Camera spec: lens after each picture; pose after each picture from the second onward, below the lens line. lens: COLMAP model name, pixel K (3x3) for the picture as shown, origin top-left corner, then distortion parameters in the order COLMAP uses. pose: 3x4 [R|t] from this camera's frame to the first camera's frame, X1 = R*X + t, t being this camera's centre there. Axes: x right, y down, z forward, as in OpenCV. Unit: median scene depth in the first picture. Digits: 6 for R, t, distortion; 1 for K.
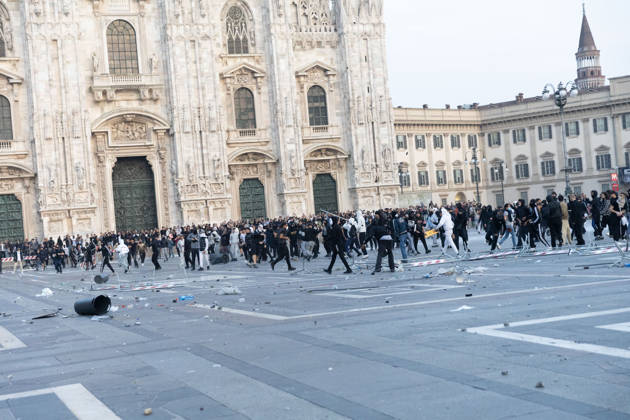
lens RADIAL K [[953.4, 0, 313.0], [0, 953.4, 279.1], [0, 0, 1]] dist [0.054670, -0.241880]
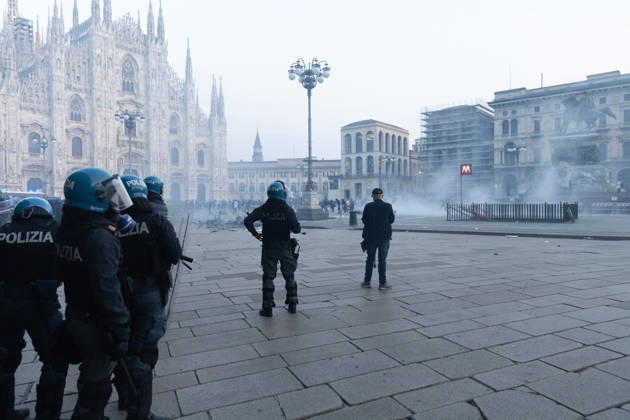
lens RADIAL K [[407.7, 0, 305.7], [0, 407.7, 207.4], [0, 0, 1]] dist [0.001422, -0.001430]
pose [[0.885925, 0.074402, 0.457822, -0.250068], [-0.043994, 0.996080, -0.076745, 0.028760], [-0.461737, 0.047848, 0.885726, -0.125301]]
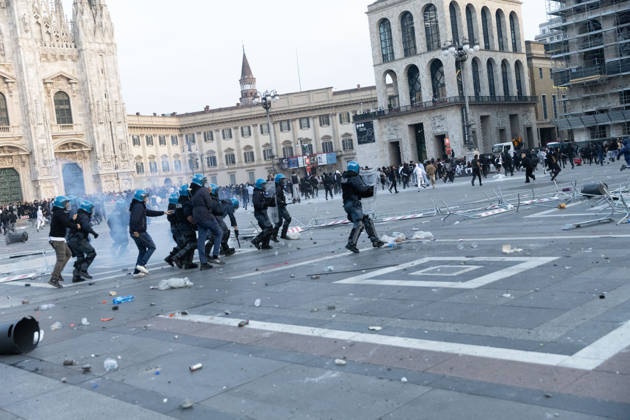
lens RADIAL K [[664.9, 0, 302.6], [0, 664.9, 238.8], [0, 0, 1]] dist [0.018925, -0.013759]
pose [[0.930552, -0.054419, 0.362094, -0.028584], [0.054671, 0.998459, 0.009557, -0.005469], [-0.362056, 0.010903, 0.932093, 0.096617]]
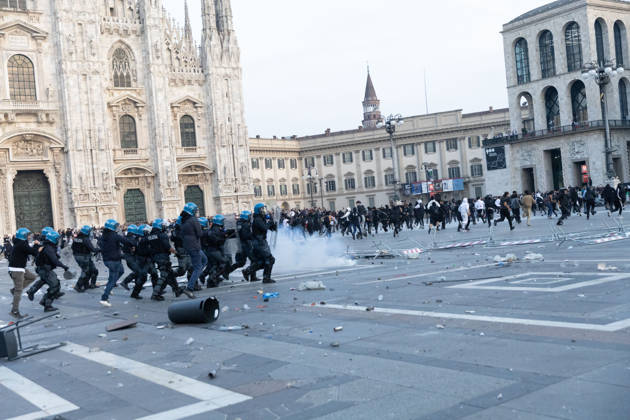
lens RADIAL K [[712.1, 0, 303.9], [0, 712.1, 228.3], [0, 0, 1]] dist [0.014491, 0.027798]
pose [[0.979346, -0.007208, 0.202062, -0.036472], [0.018499, 0.998367, -0.054048, -0.002782], [-0.201342, 0.056670, 0.977880, 0.074325]]
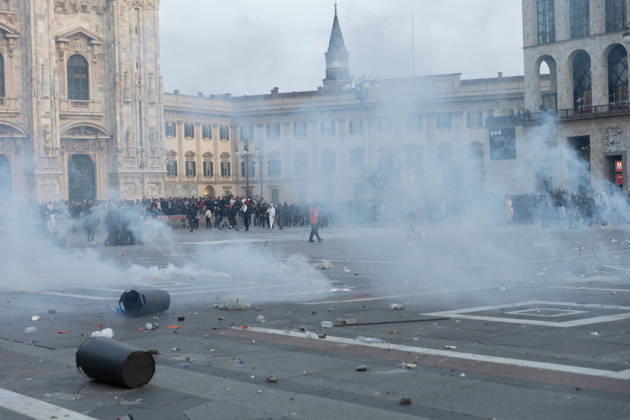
lens RADIAL K [[994.6, 0, 299.3], [0, 994.6, 234.8], [0, 0, 1]] dist [0.012366, 0.089154]
pose [[0.962617, 0.047333, 0.266699, -0.037641], [-0.036386, 0.998286, -0.045844, -0.002635], [-0.268411, 0.034426, 0.962689, 0.070782]]
